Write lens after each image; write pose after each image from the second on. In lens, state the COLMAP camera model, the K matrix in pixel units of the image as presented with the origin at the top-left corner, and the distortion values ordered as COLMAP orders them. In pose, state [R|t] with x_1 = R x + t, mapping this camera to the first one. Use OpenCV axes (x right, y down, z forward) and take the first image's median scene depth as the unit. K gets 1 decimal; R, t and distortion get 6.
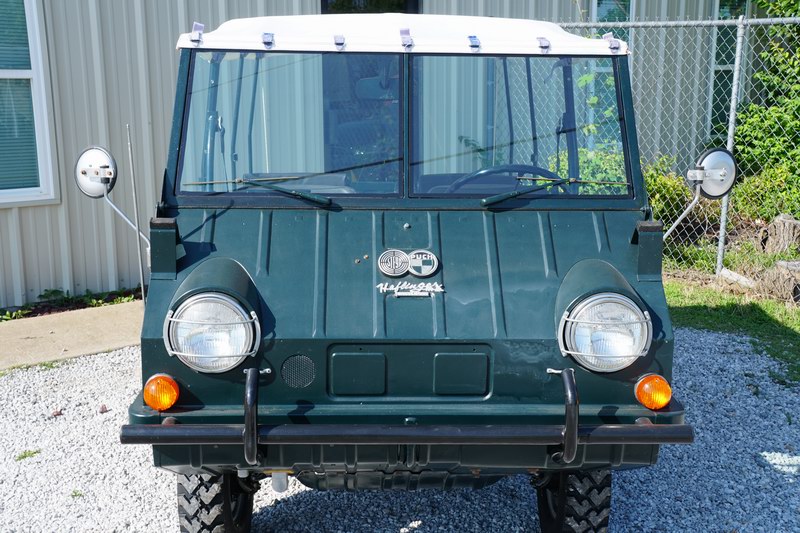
lens RADIAL K [[1001.5, 0, 402.3], [0, 1001.5, 267.8], [0, 0, 1]] dist [0.085560, 0.000000]
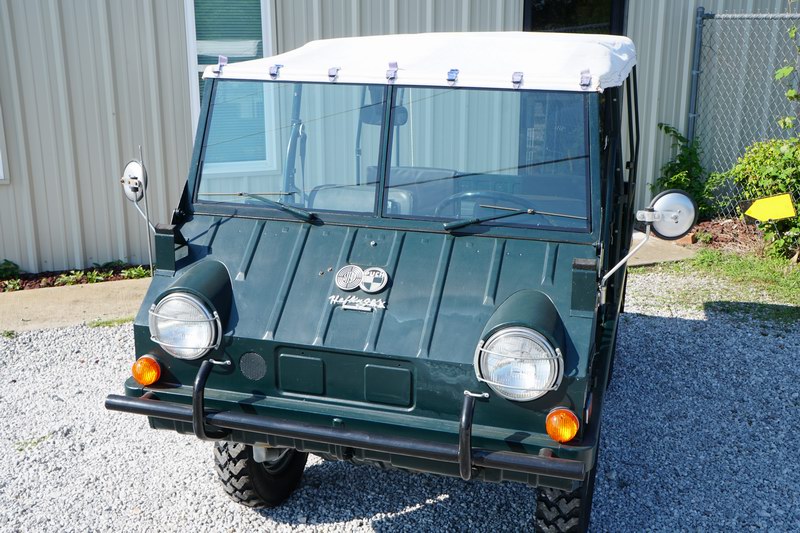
lens RADIAL K [[892.3, 0, 400.6], [0, 892.3, 269.1], [0, 0, 1]] dist [0.033064, 0.000000]
pose [[0.946686, 0.084706, -0.310824, 0.349006], [-0.066591, 0.995429, 0.068457, -0.085237], [0.315202, -0.044109, 0.947999, 0.076507]]
